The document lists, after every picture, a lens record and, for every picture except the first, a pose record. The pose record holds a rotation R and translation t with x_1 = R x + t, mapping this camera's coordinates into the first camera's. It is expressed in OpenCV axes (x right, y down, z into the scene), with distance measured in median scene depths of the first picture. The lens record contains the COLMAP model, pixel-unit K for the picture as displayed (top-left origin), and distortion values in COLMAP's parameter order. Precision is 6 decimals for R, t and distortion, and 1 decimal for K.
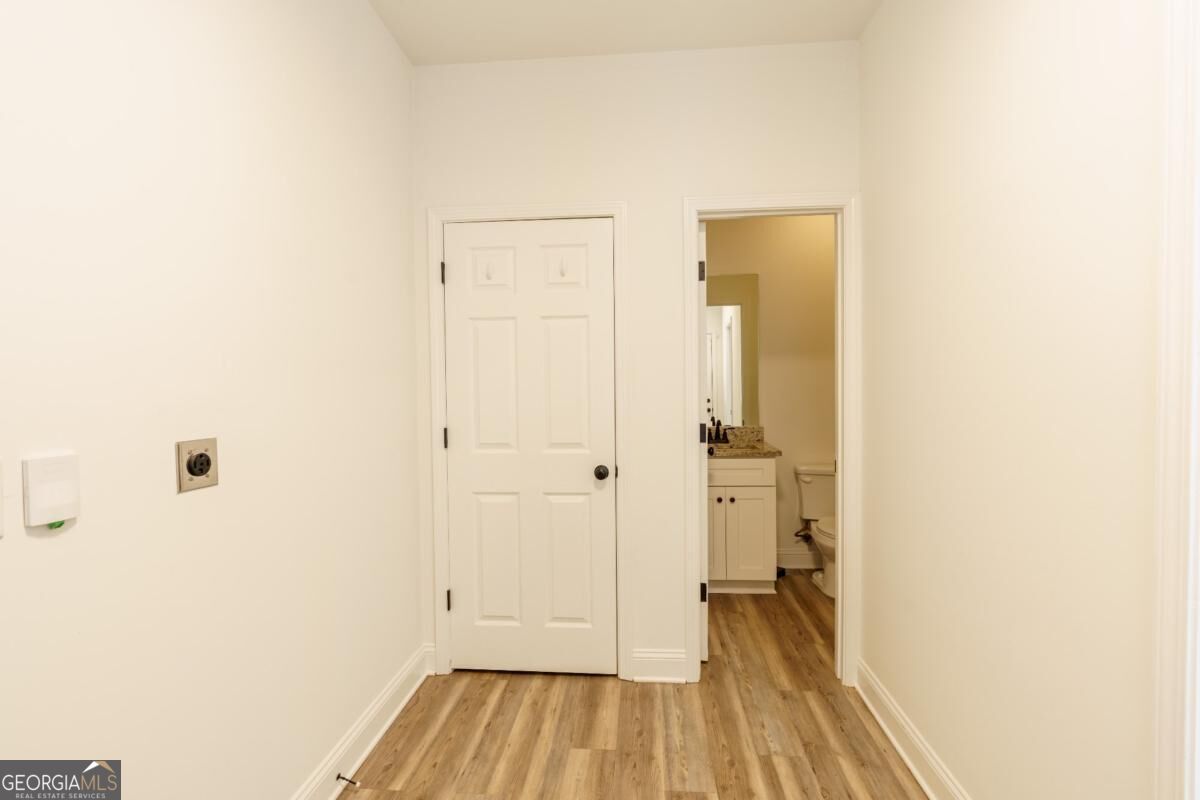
lens RADIAL K [[546.3, 0, 602.1], [0, 546.3, 392.1], [0, 0, 1]] dist [0.024438, -0.001015]
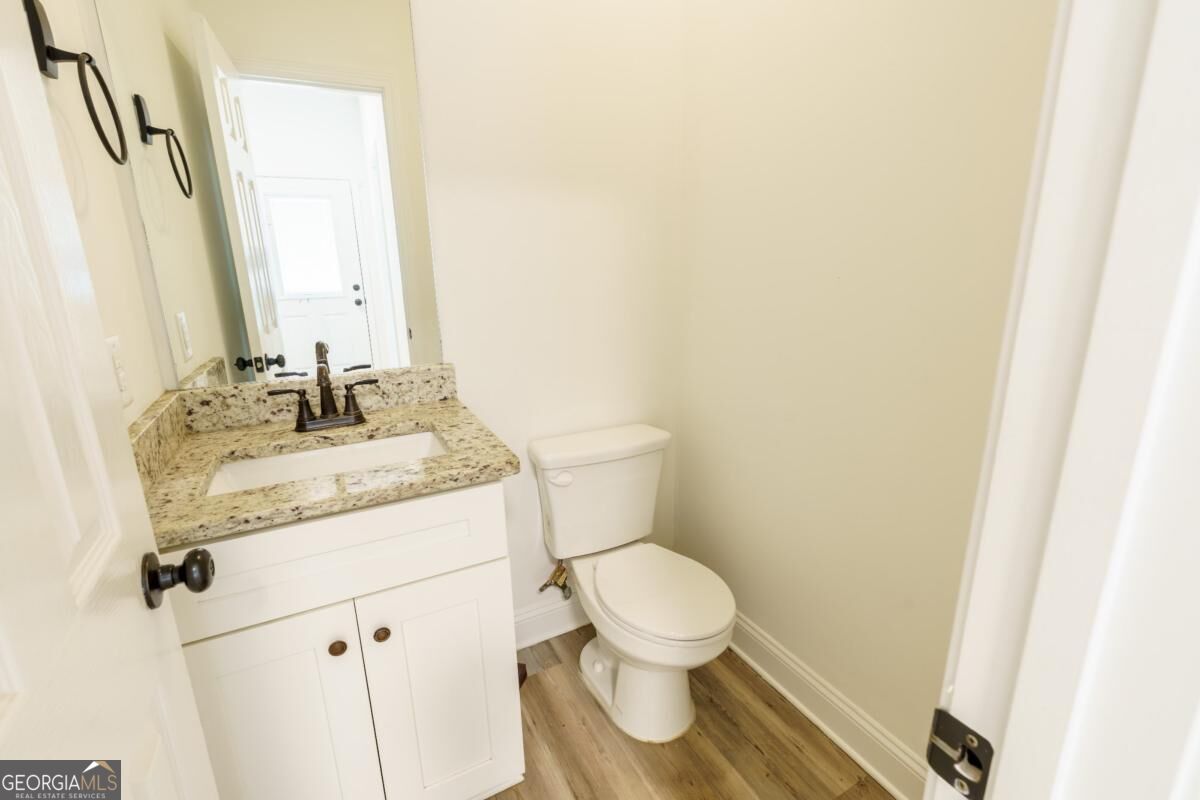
lens RADIAL K [[546.3, 0, 606.1], [0, 546.3, 406.7], [0, 0, 1]] dist [0.024438, -0.001015]
pose [[0.837697, -0.150728, 0.524923, 0.175858], [0.020347, 0.969107, 0.245801, -0.003677], [-0.545756, -0.195226, 0.814885, 0.615139]]
